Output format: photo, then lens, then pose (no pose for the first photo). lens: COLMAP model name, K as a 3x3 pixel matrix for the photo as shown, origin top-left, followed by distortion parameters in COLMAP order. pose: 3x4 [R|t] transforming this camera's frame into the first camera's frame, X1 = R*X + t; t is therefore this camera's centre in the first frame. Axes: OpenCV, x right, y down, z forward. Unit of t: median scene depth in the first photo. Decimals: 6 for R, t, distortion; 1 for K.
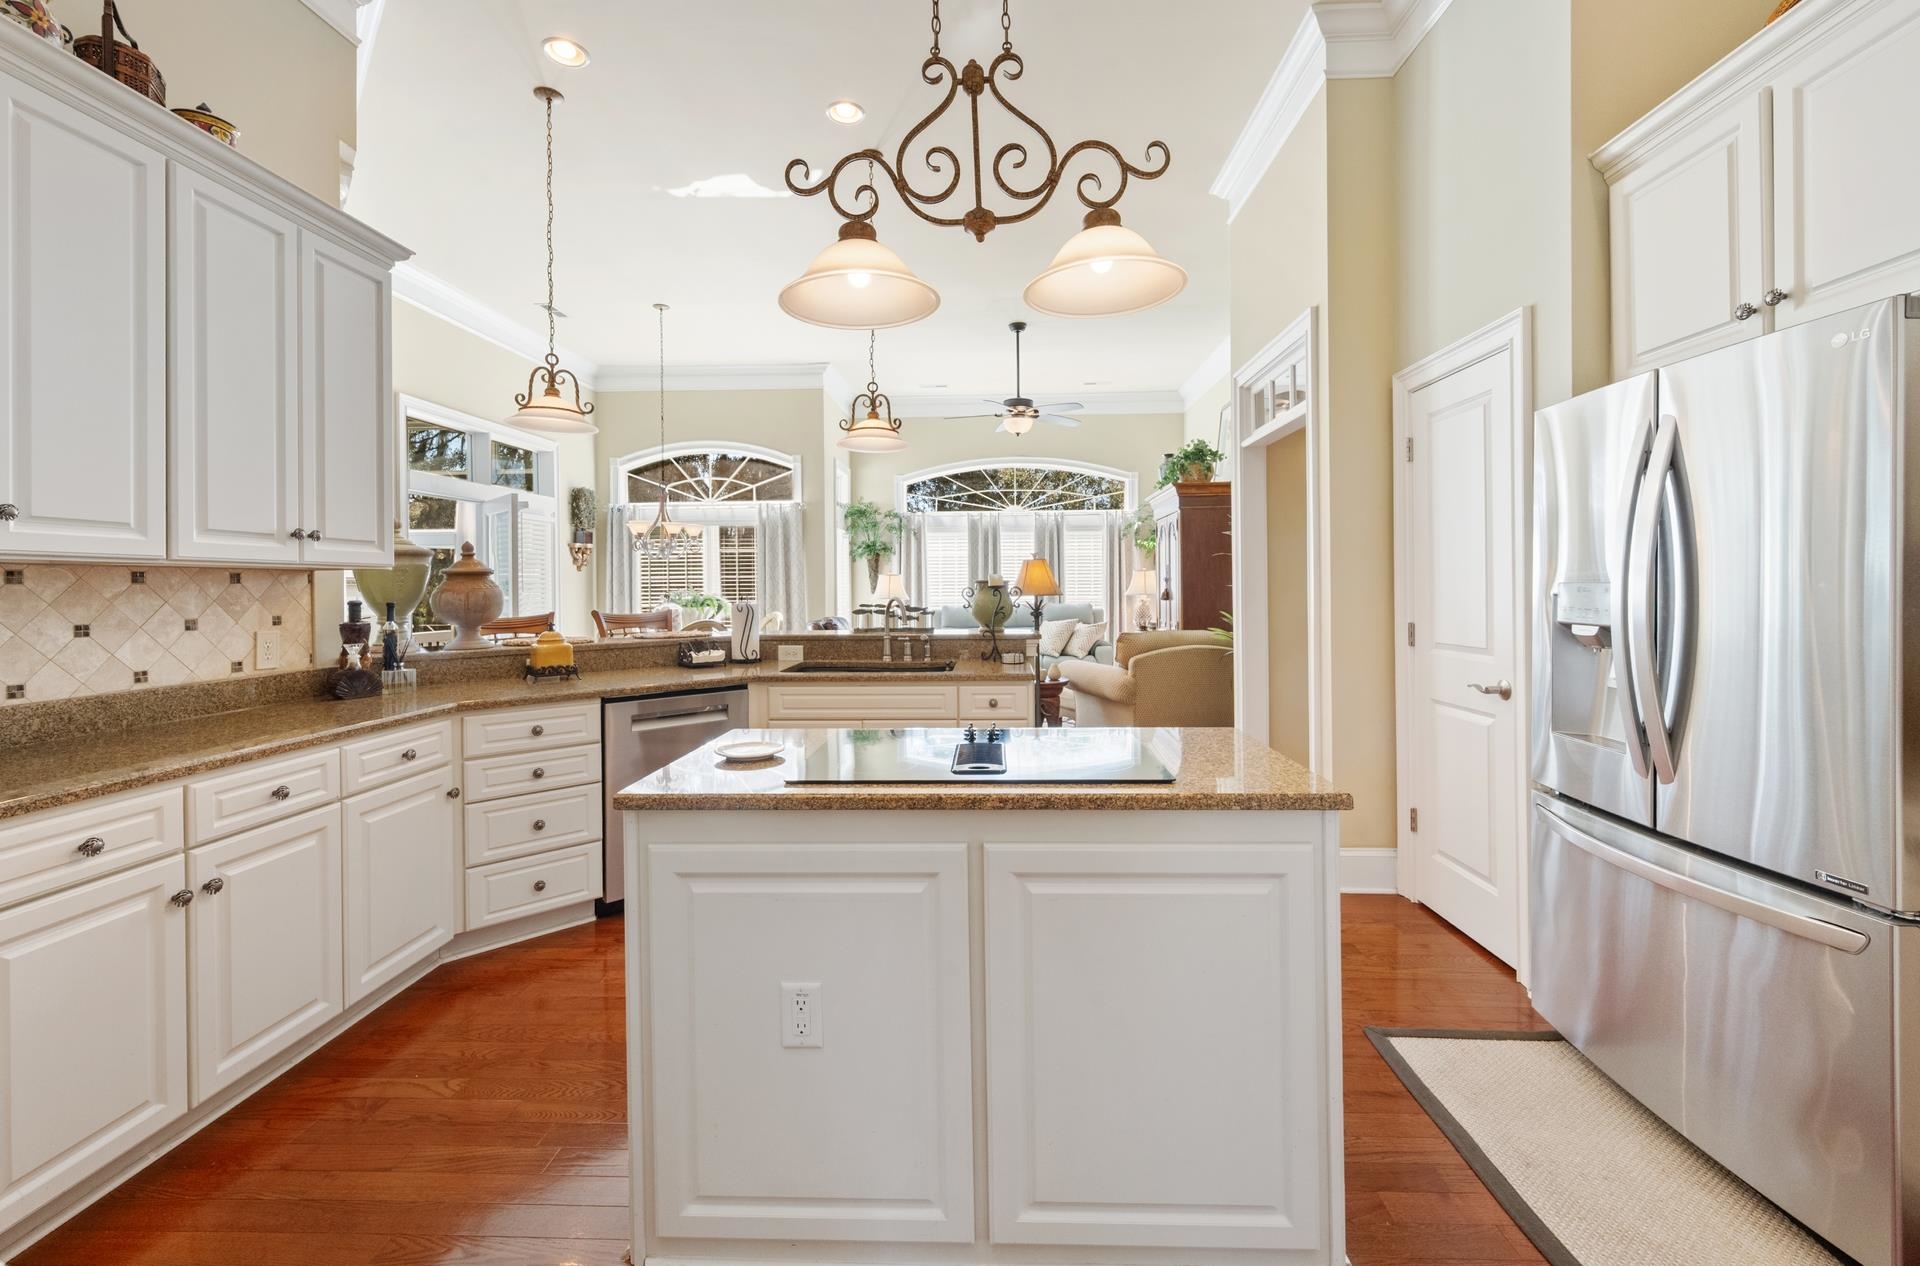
lens RADIAL K [[786.9, 0, 975.5], [0, 786.9, 586.5], [0, 0, 1]] dist [0.000047, -0.000014]
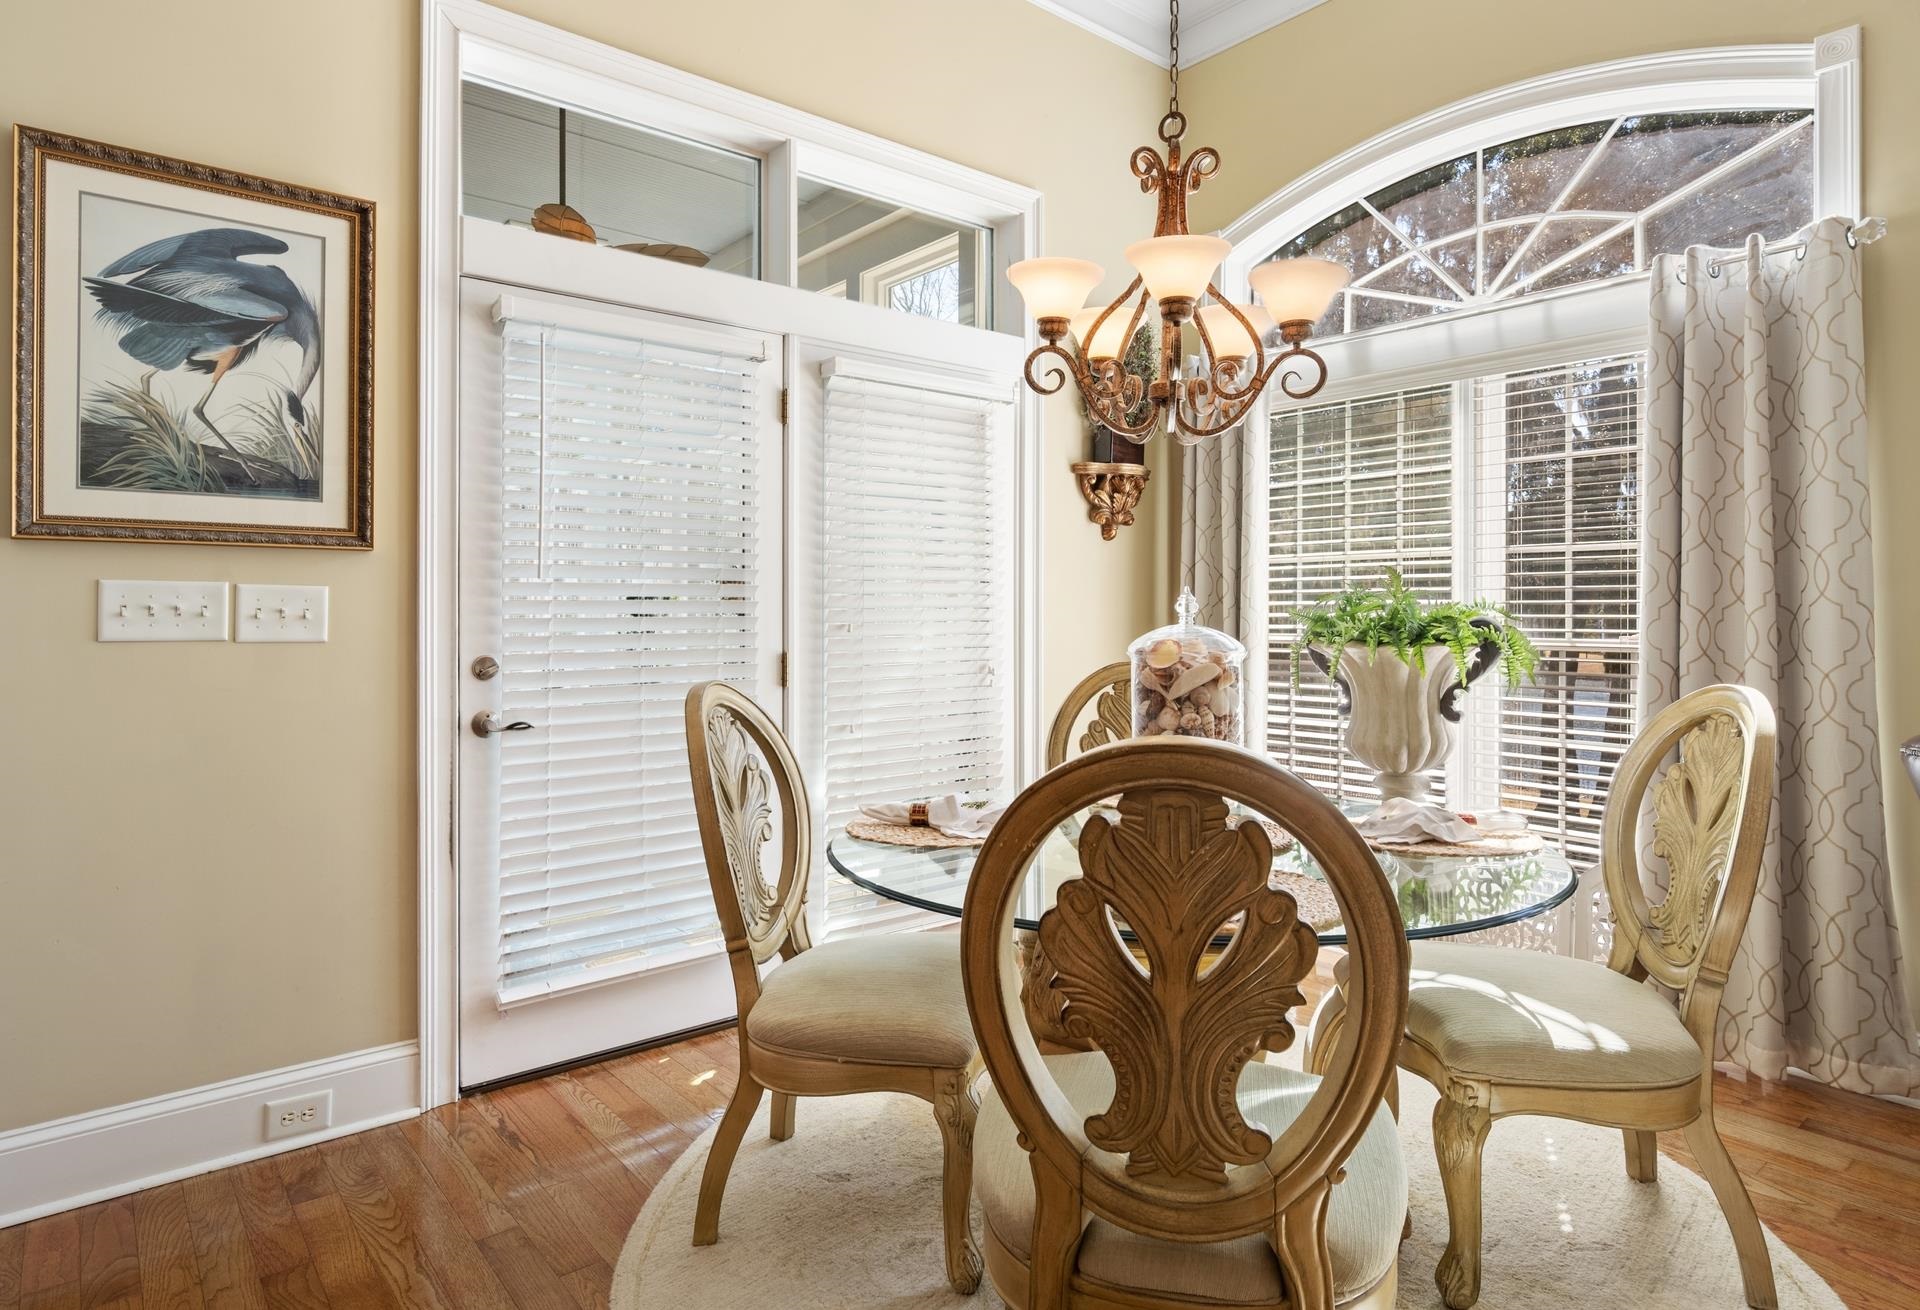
lens RADIAL K [[1064.4, 0, 990.9], [0, 1064.4, 622.7], [0, 0, 1]] dist [-0.003680, -0.001131]
pose [[0.682086, 0.017863, -0.731053, -0.162850], [-0.013376, 0.999839, 0.011950, 0.014122], [0.731149, 0.001627, 0.682216, 0.585739]]
